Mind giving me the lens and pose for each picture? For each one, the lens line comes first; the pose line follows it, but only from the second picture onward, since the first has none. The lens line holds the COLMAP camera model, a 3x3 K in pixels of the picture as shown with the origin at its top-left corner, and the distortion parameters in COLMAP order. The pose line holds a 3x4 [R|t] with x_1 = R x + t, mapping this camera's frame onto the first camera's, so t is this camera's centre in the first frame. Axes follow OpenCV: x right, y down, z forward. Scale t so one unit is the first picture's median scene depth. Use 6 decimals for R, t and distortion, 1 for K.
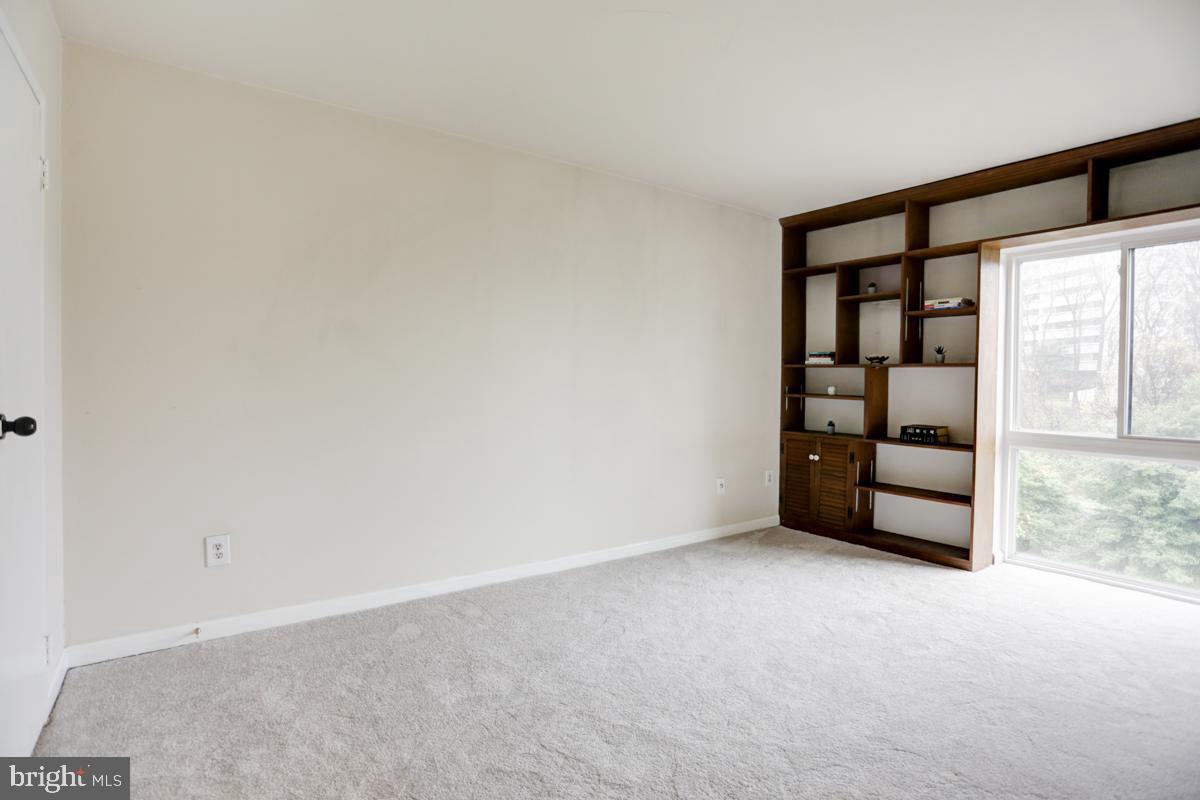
lens RADIAL K [[586.6, 0, 606.5], [0, 586.6, 393.6], [0, 0, 1]] dist [-0.070740, 0.033891]
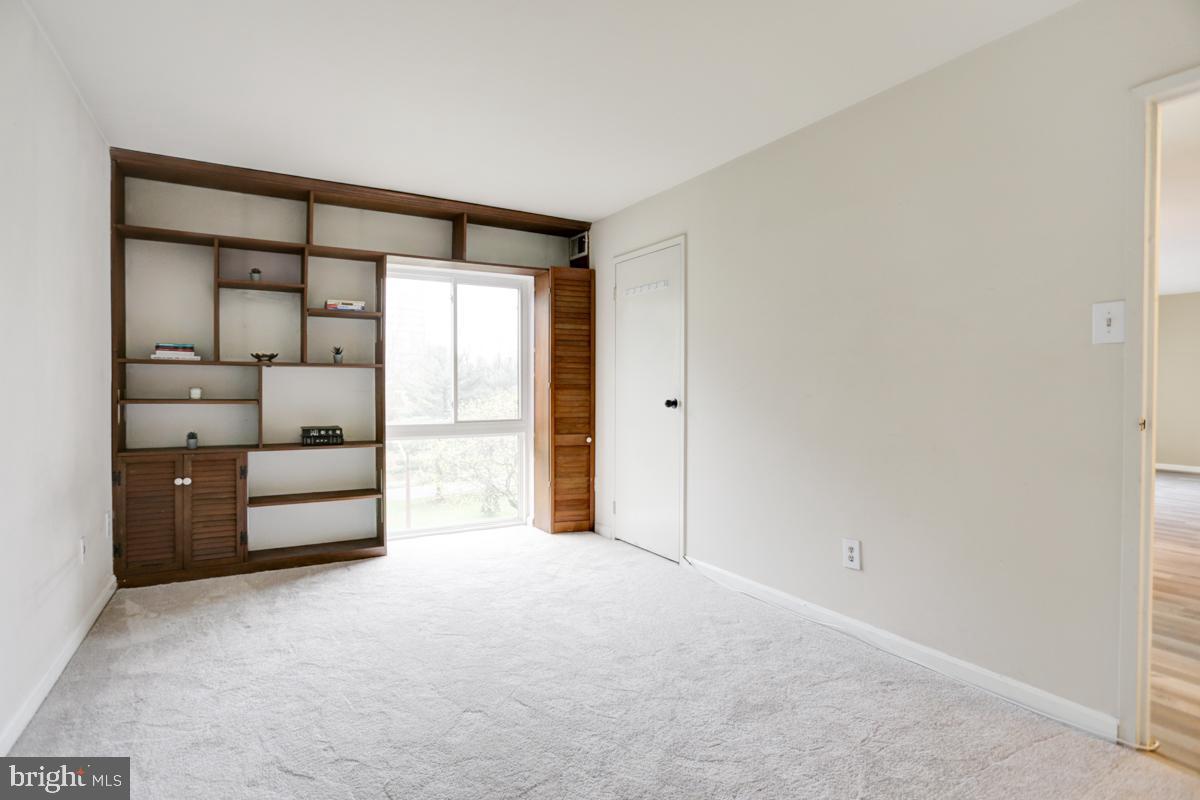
lens RADIAL K [[586.6, 0, 606.5], [0, 586.6, 393.6], [0, 0, 1]] dist [-0.070740, 0.033891]
pose [[0.116739, -0.021944, 0.992920, -0.361246], [0.023534, 0.999536, 0.019323, -0.008201], [-0.992884, 0.021111, 0.117201, 0.401391]]
